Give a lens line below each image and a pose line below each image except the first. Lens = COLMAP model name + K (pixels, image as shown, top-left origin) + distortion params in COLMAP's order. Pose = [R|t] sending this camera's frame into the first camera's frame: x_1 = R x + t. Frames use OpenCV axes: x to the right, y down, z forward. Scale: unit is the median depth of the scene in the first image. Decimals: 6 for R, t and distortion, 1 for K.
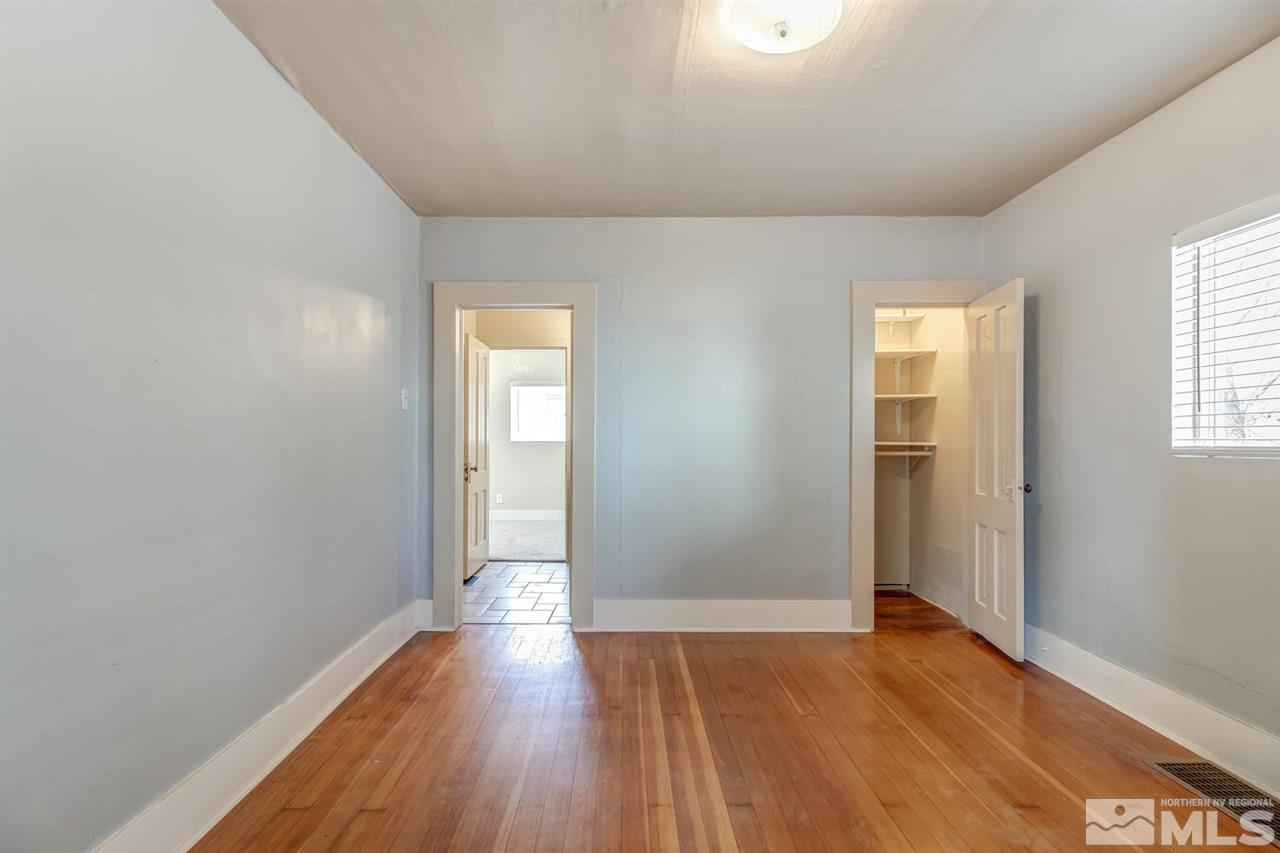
lens RADIAL K [[598.8, 0, 627.0], [0, 598.8, 439.2], [0, 0, 1]] dist [0.023091, -0.015398]
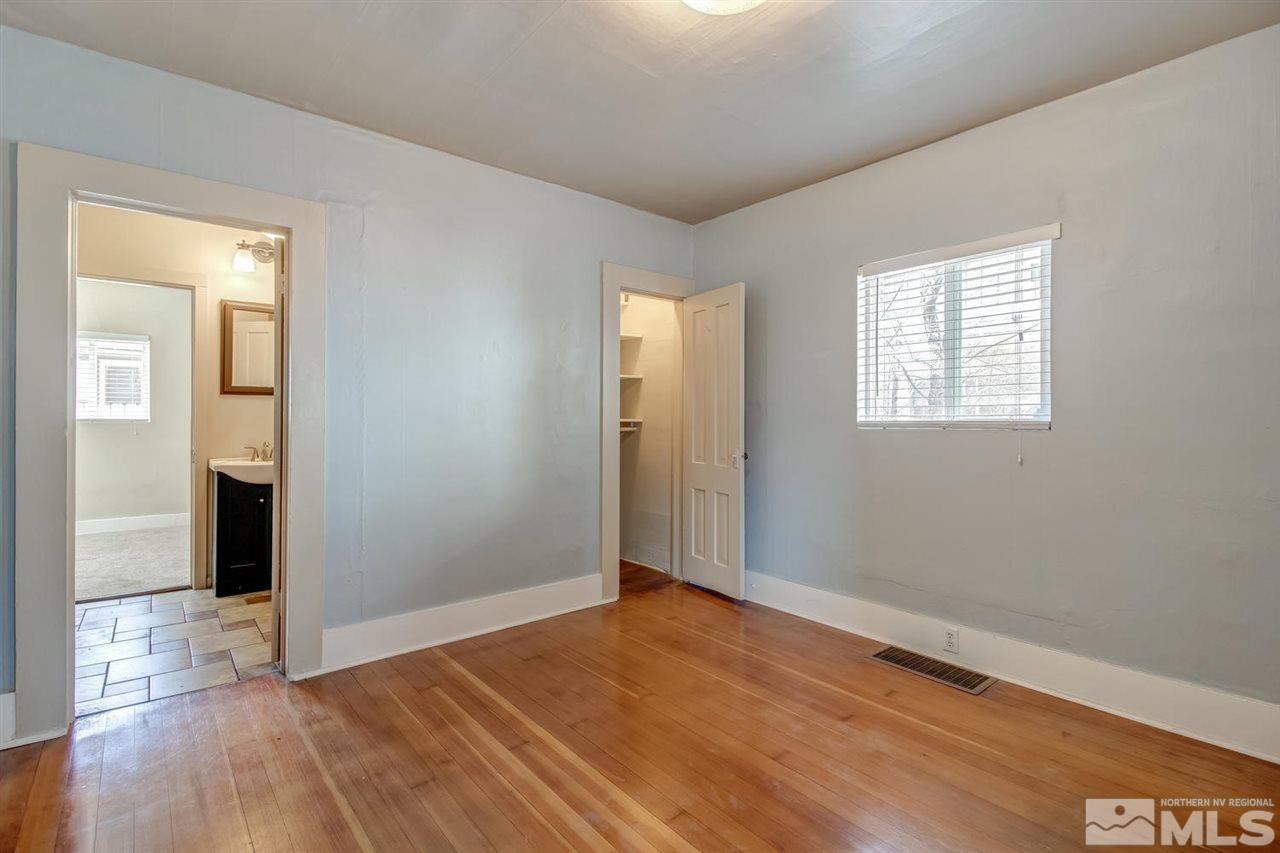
lens RADIAL K [[595.2, 0, 631.1], [0, 595.2, 419.7], [0, 0, 1]] dist [0.022778, -0.014361]
pose [[0.774015, -0.002580, 0.633161, -0.278296], [-0.000543, 0.999989, 0.004739, 0.001954], [-0.633166, -0.004012, 0.774005, 0.219684]]
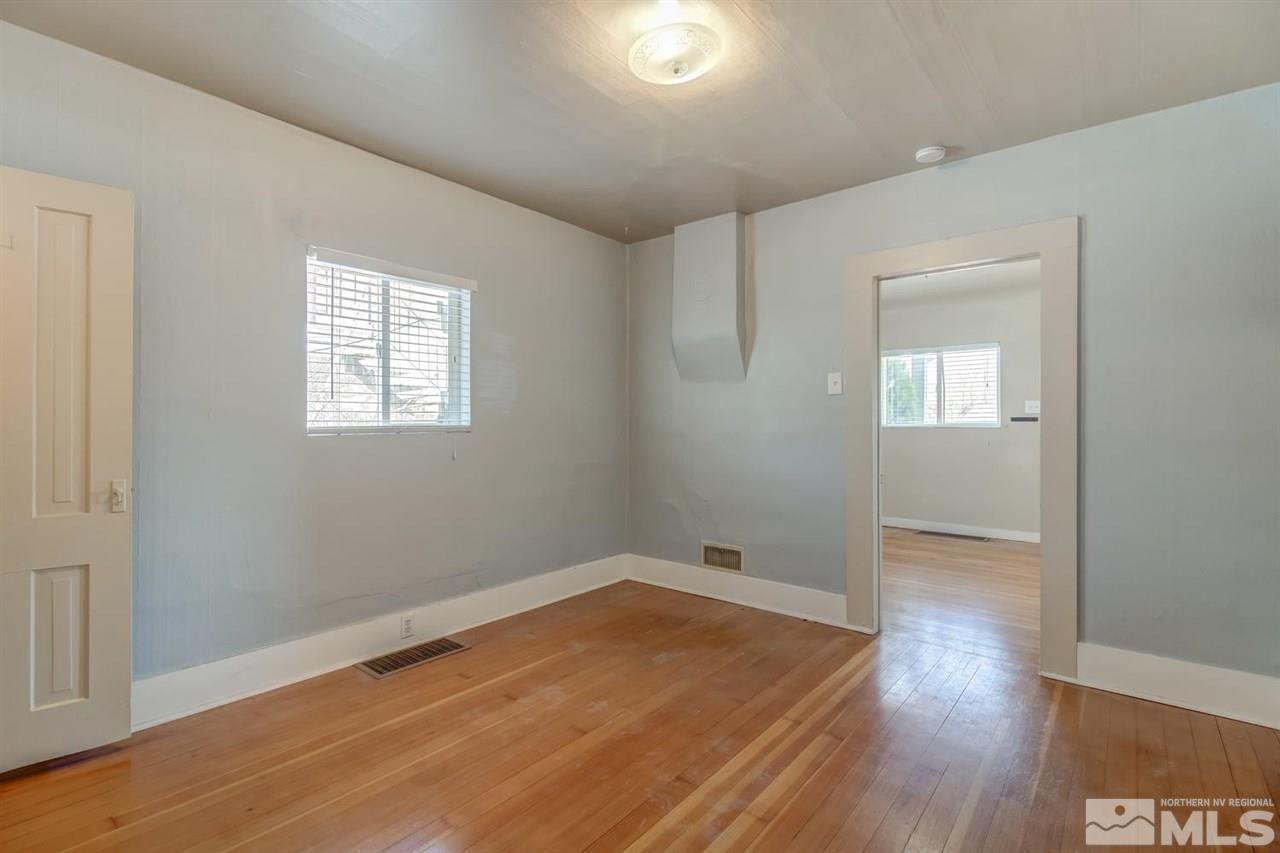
lens RADIAL K [[595.2, 0, 631.1], [0, 595.2, 419.7], [0, 0, 1]] dist [0.022778, -0.014361]
pose [[-0.766106, -0.003548, 0.642704, -0.249409], [-0.005197, 0.999986, -0.000674, -0.004280], [-0.642693, -0.003857, -0.766114, 1.174471]]
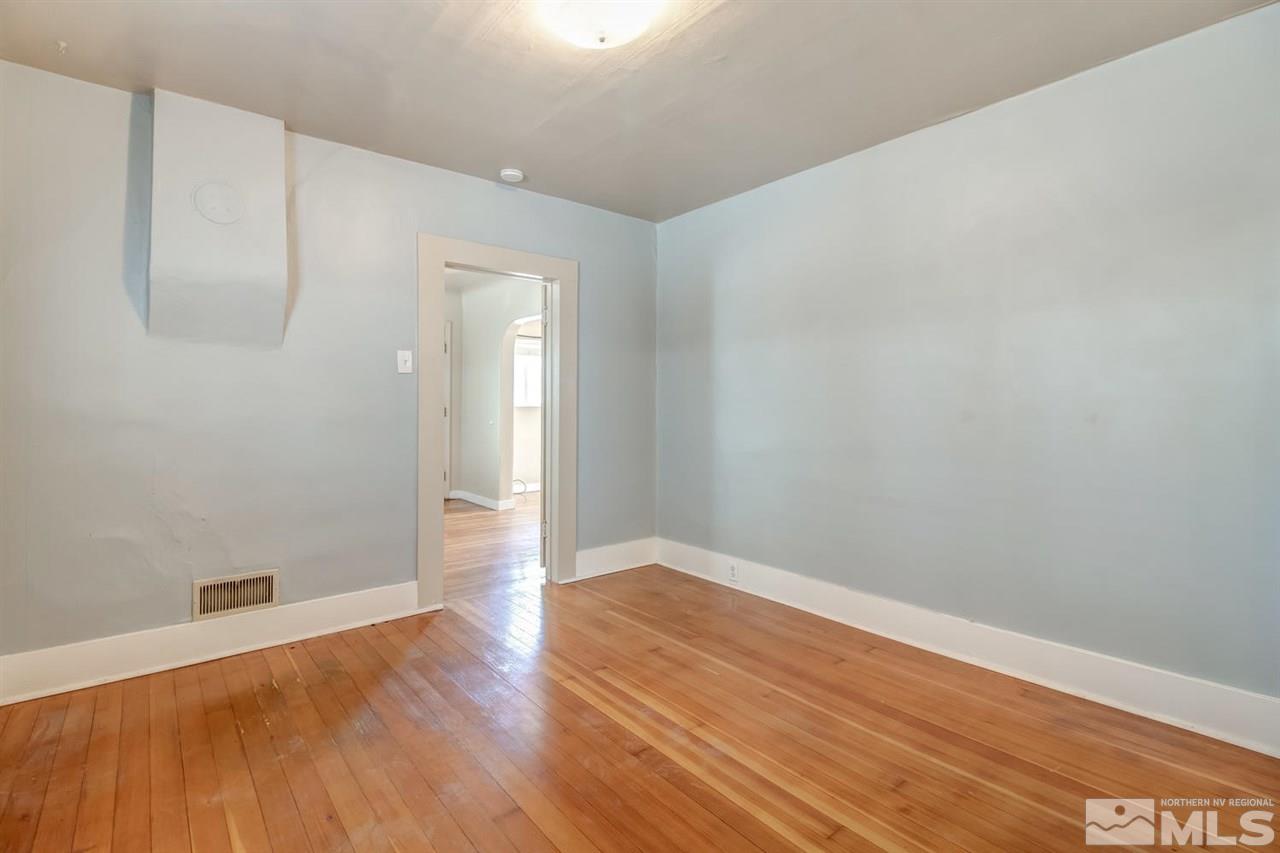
lens RADIAL K [[594.9, 0, 636.9], [0, 594.9, 399.9], [0, 0, 1]] dist [0.026371, -0.017419]
pose [[-0.779388, -0.009001, -0.626477, 0.546054], [-0.003839, 0.999947, -0.009590, 0.002223], [0.626530, -0.005069, -0.779381, 1.156836]]
